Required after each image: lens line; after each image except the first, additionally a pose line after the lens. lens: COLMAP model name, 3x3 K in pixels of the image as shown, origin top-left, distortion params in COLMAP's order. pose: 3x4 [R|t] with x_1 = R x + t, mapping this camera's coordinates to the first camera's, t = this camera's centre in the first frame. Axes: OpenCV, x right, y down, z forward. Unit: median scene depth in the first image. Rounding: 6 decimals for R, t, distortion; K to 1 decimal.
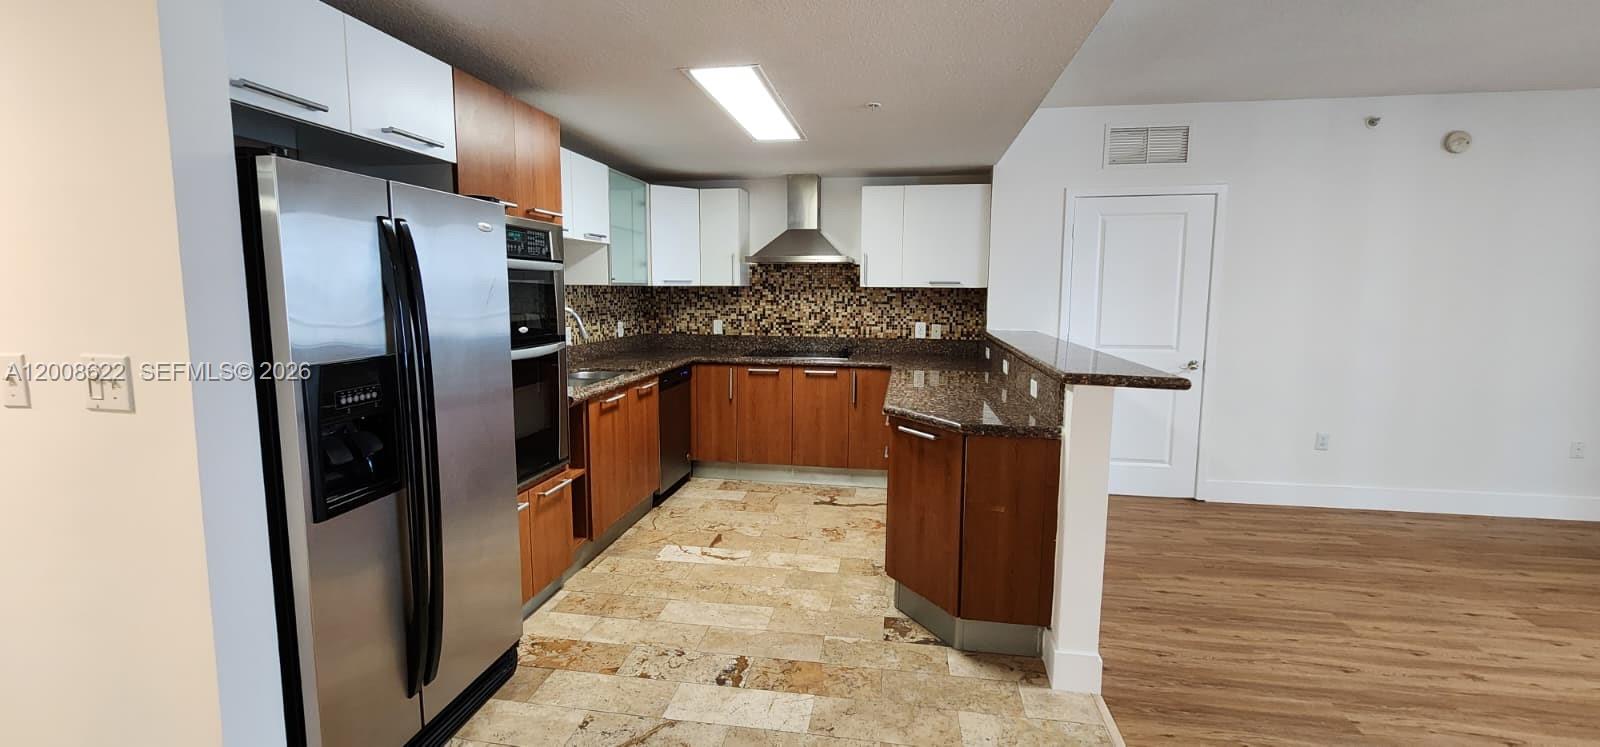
lens RADIAL K [[657.7, 0, 800.2], [0, 657.7, 363.9], [0, 0, 1]] dist [-0.000267, -0.000123]
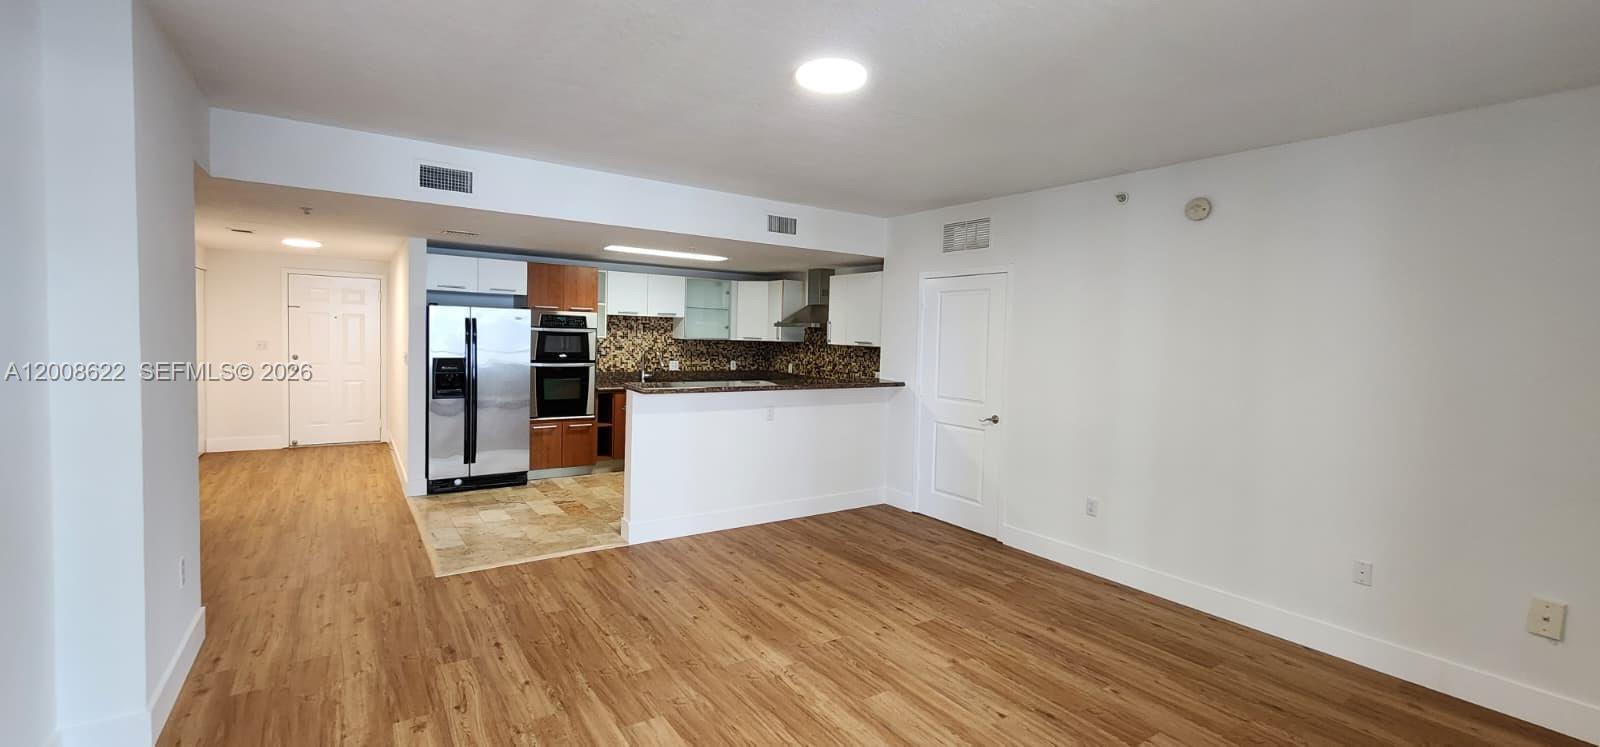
lens RADIAL K [[657.7, 0, 800.2], [0, 657.7, 363.9], [0, 0, 1]] dist [-0.000267, -0.000123]
pose [[0.692433, 0.048517, -0.719849, 1.203036], [-0.106708, 0.993650, -0.035674, -0.017433], [0.713548, 0.101516, 0.693213, -0.047603]]
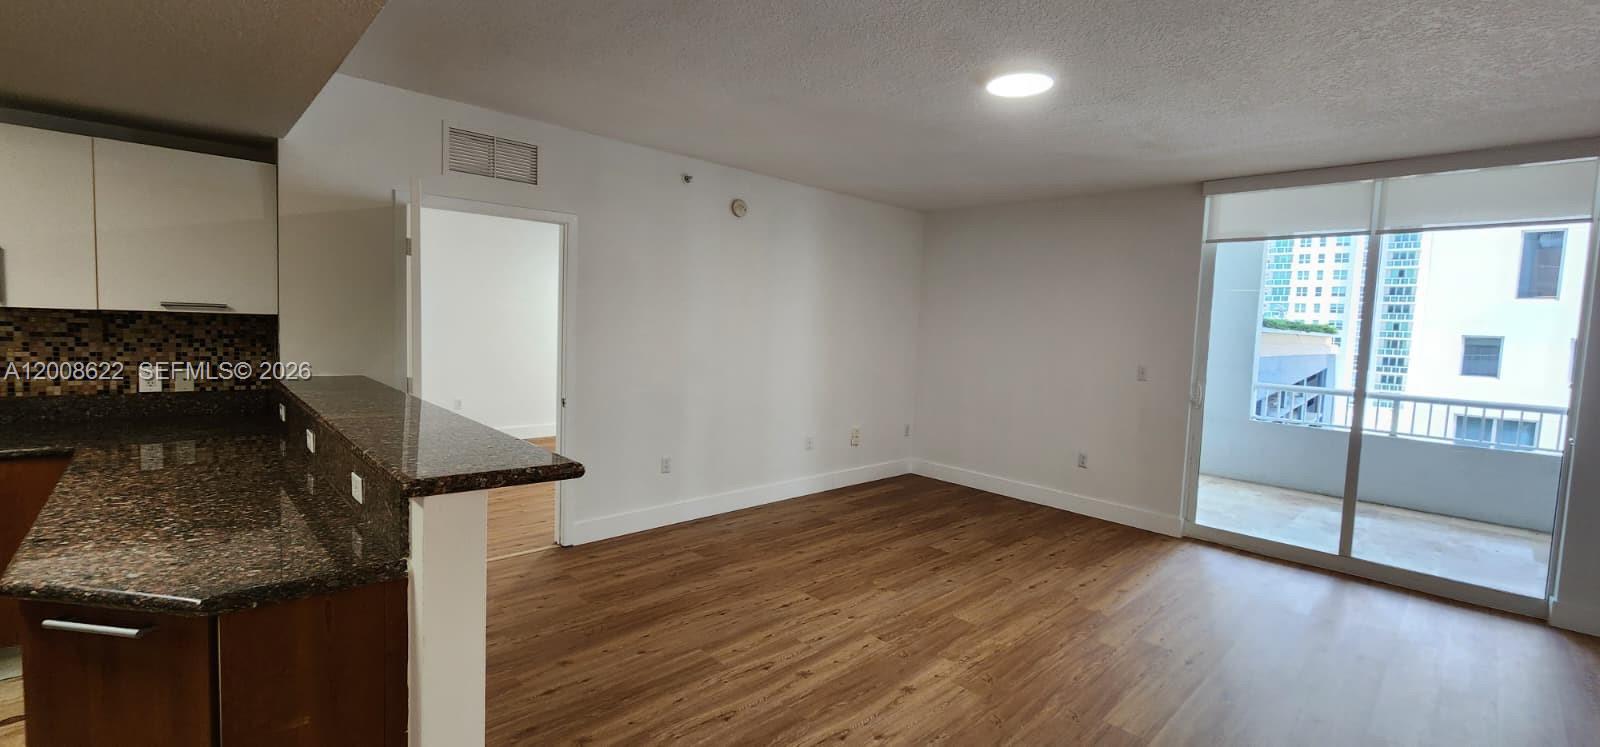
lens RADIAL K [[657.7, 0, 800.2], [0, 657.7, 363.9], [0, 0, 1]] dist [-0.000267, -0.000123]
pose [[0.601054, -0.035237, 0.798431, 0.066290], [0.052958, 0.998588, 0.004204, -0.041249], [-0.797452, 0.039757, 0.602071, 0.162762]]
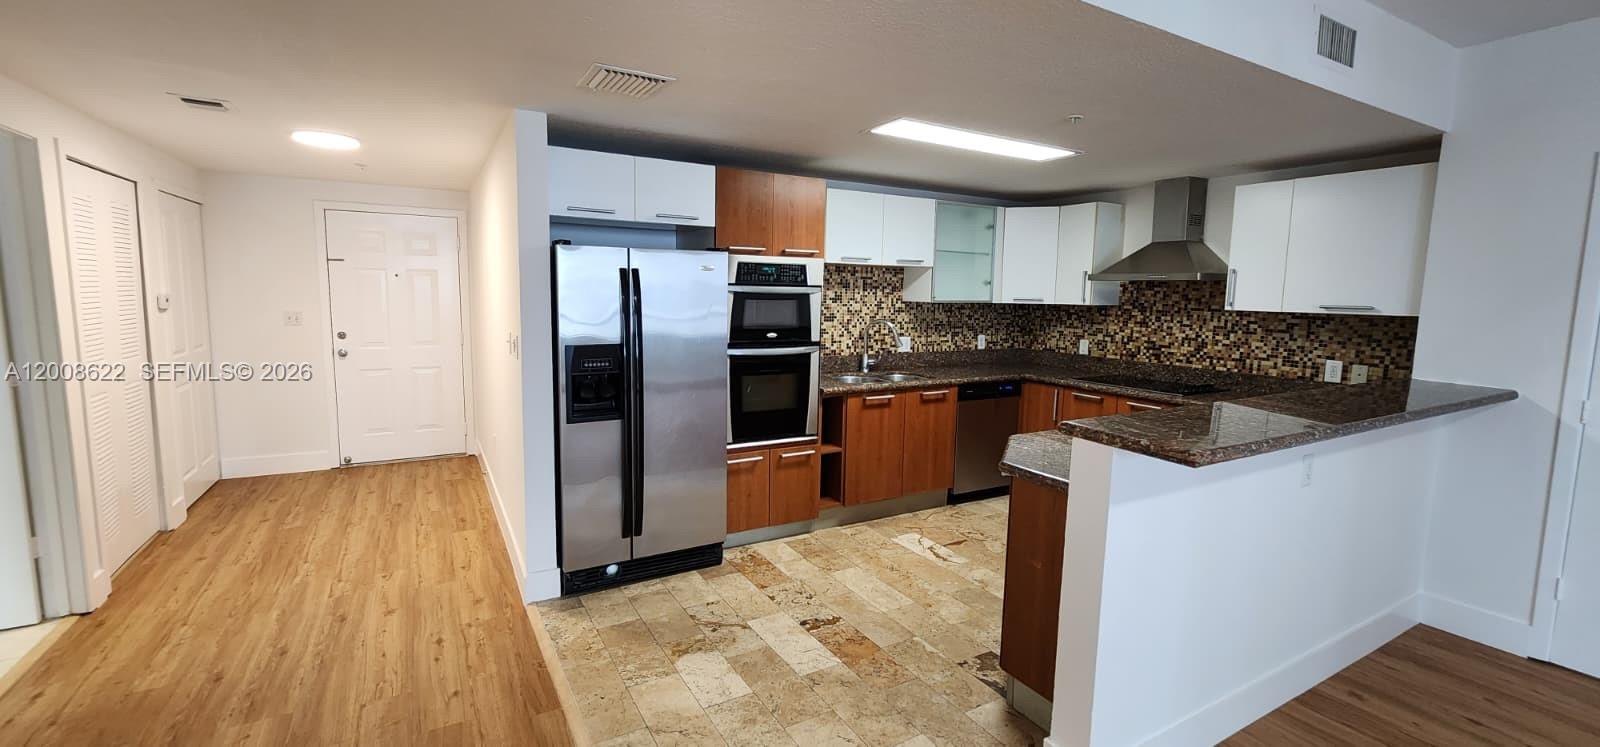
lens RADIAL K [[657.7, 0, 800.2], [0, 657.7, 363.9], [0, 0, 1]] dist [-0.000267, -0.000123]
pose [[0.631102, 0.092603, -0.770153, 0.432139], [-0.102231, 0.994118, 0.035760, -0.028870], [0.768934, 0.056165, 0.636857, 0.090603]]
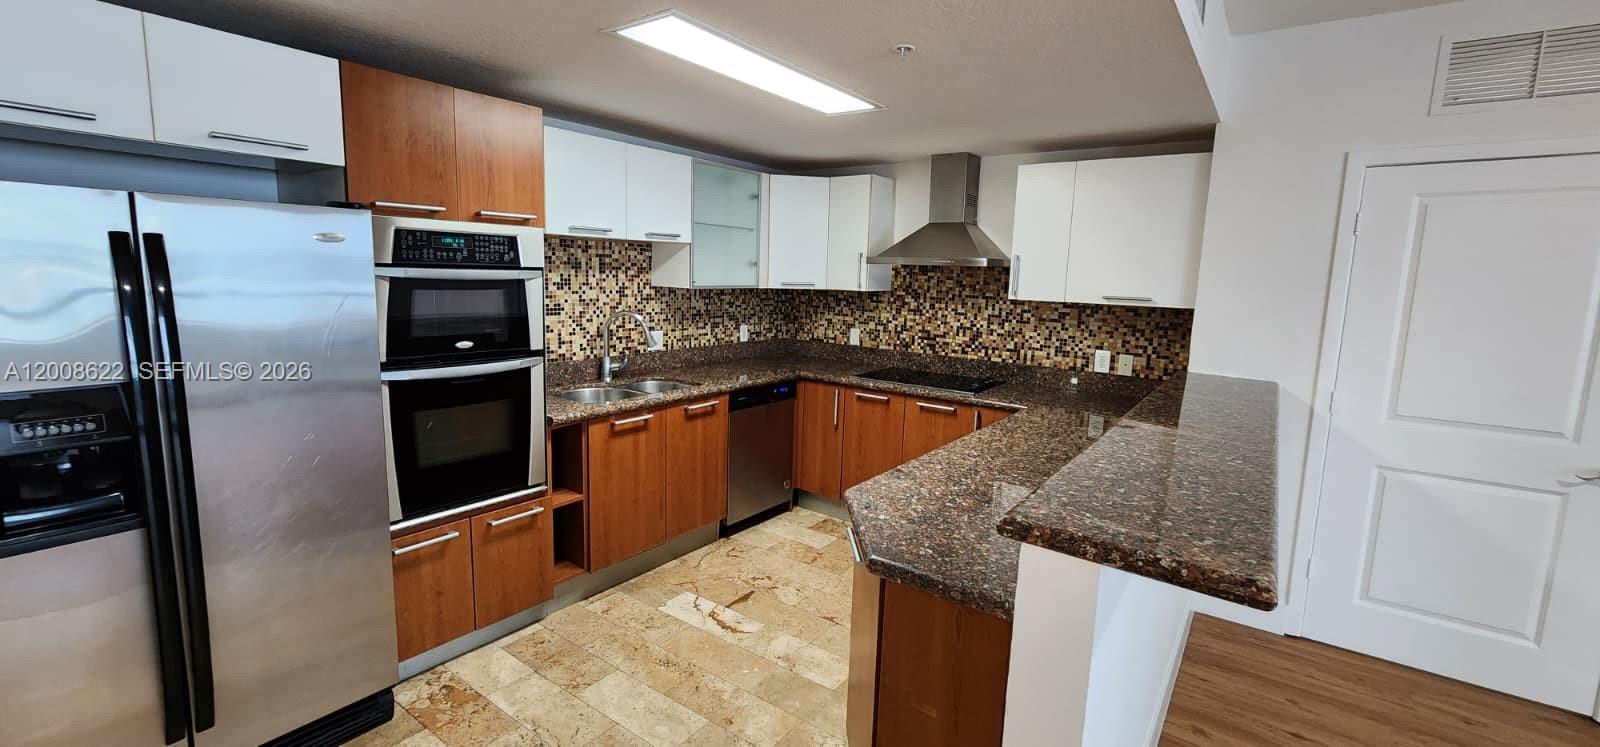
lens RADIAL K [[660.6, 0, 803.0], [0, 660.6, 363.0], [0, 0, 1]] dist [-0.000458, -0.000319]
pose [[0.892017, 0.084843, -0.443967, 0.246851], [-0.077200, 0.996390, 0.035304, -0.057734], [0.445360, 0.002782, 0.895347, 0.235656]]
